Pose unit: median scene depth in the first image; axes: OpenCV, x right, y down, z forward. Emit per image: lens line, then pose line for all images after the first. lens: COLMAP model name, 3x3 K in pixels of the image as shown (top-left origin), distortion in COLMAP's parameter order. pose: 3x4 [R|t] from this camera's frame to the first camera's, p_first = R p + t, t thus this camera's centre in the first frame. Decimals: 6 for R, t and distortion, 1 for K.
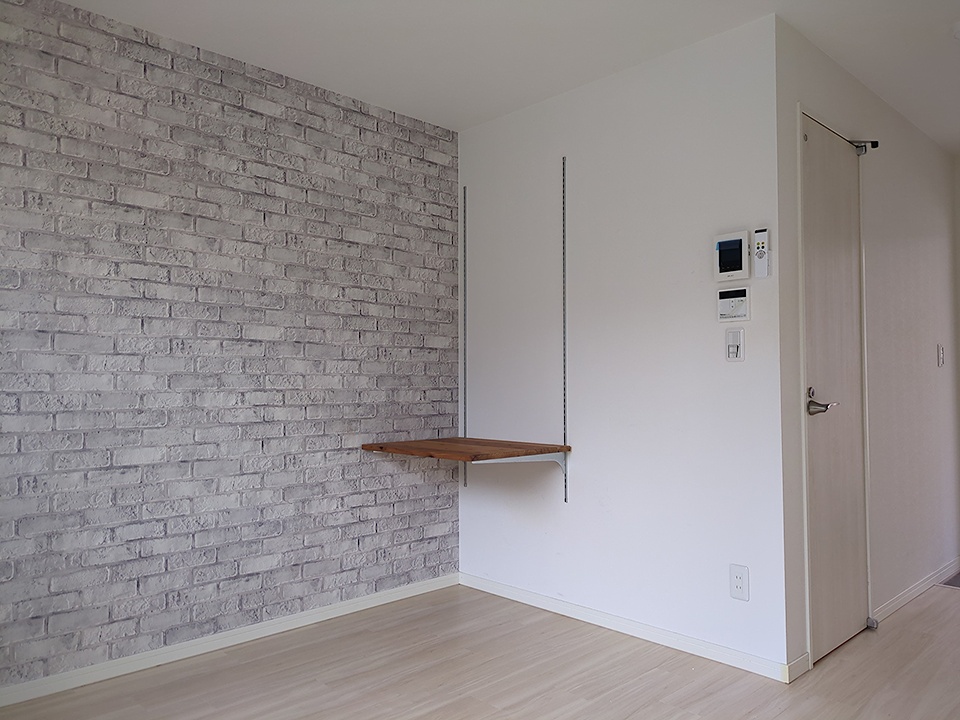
lens RADIAL K [[717.2, 0, 484.5], [0, 717.2, 355.0], [0, 0, 1]] dist [0.037149, -0.039029]
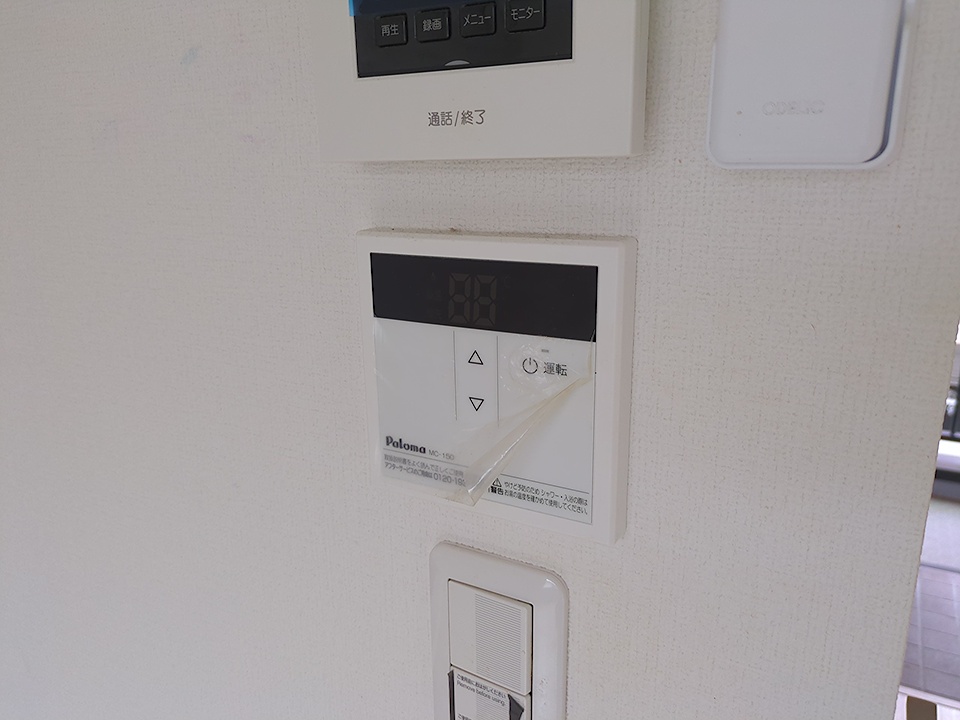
lens RADIAL K [[717.2, 0, 484.5], [0, 717.2, 355.0], [0, 0, 1]] dist [0.037149, -0.039029]
pose [[0.957202, -0.082255, 0.277487, 0.318892], [-0.000411, 0.958376, 0.285508, -0.108314], [-0.289421, -0.273403, 0.917325, 0.908659]]
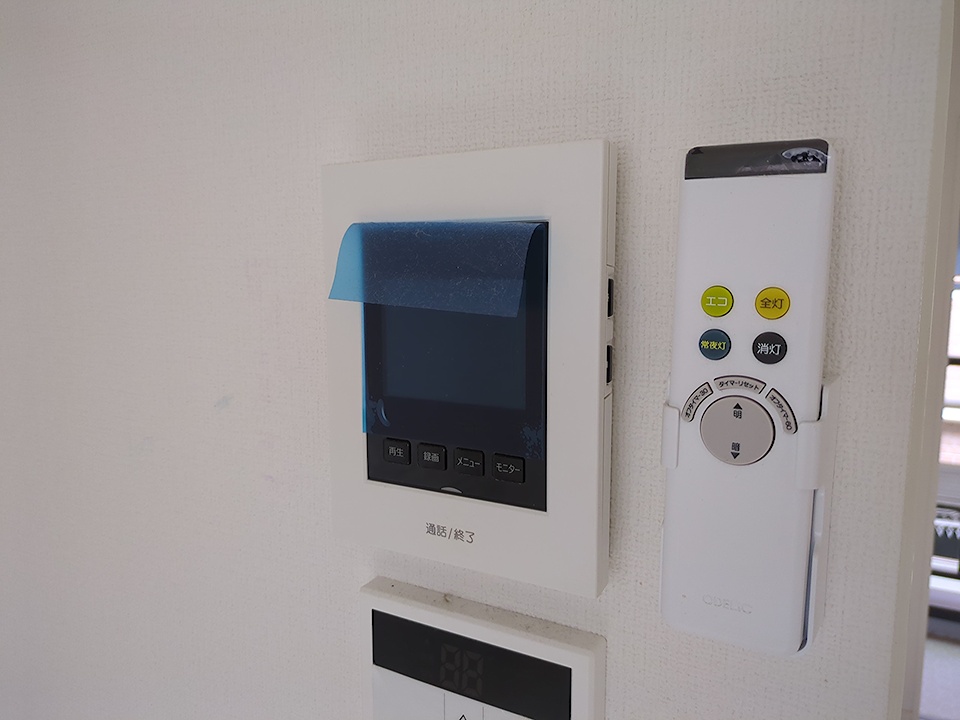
lens RADIAL K [[705.7, 0, 477.6], [0, 705.7, 357.3], [0, 0, 1]] dist [0.014610, -0.005187]
pose [[0.959287, -0.030724, 0.280757, 0.318498], [-0.013856, 0.987749, 0.155433, -0.157854], [-0.282093, -0.152994, 0.947109, 0.904596]]
